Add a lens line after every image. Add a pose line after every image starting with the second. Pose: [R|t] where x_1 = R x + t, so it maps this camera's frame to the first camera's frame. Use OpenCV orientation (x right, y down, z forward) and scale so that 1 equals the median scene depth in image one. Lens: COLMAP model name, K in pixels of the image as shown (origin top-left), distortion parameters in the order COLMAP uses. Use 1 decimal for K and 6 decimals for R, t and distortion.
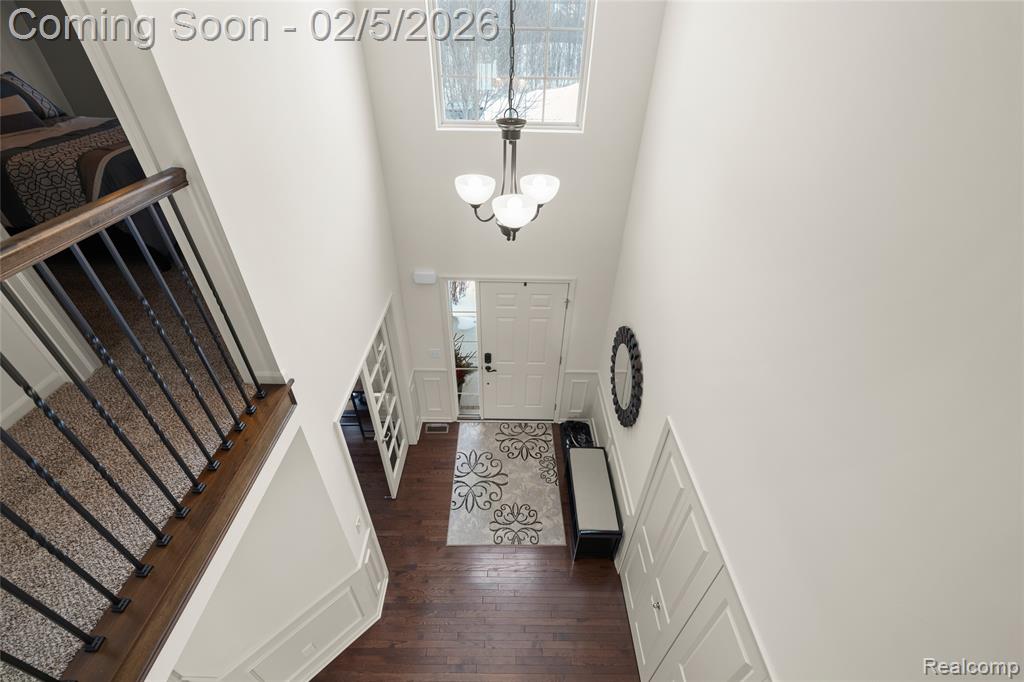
lens RADIAL K [[427.8, 0, 509.5], [0, 427.8, 341.2], [0, 0, 1]] dist [0.000667, -0.000198]
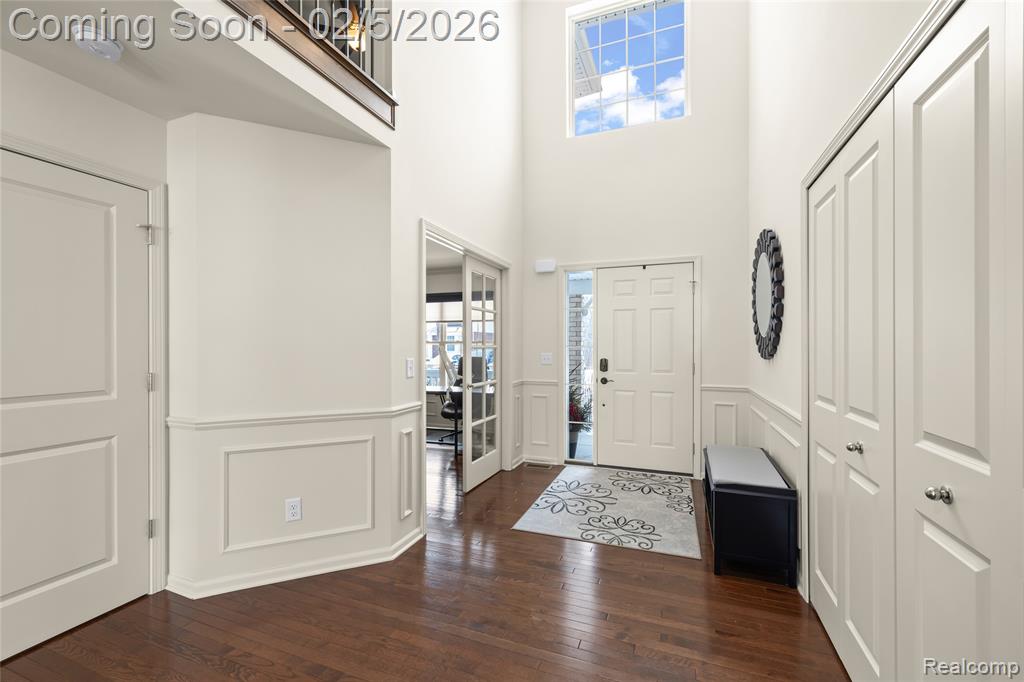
lens RADIAL K [[427.8, 0, 512.0], [0, 427.8, 343.0], [0, 0, 1]] dist [0.000667, -0.000198]
pose [[0.931705, -0.015587, -0.362880, 0.095029], [-0.205013, 0.802145, -0.560833, 0.544251], [0.299825, 0.596926, 0.744167, 0.265663]]
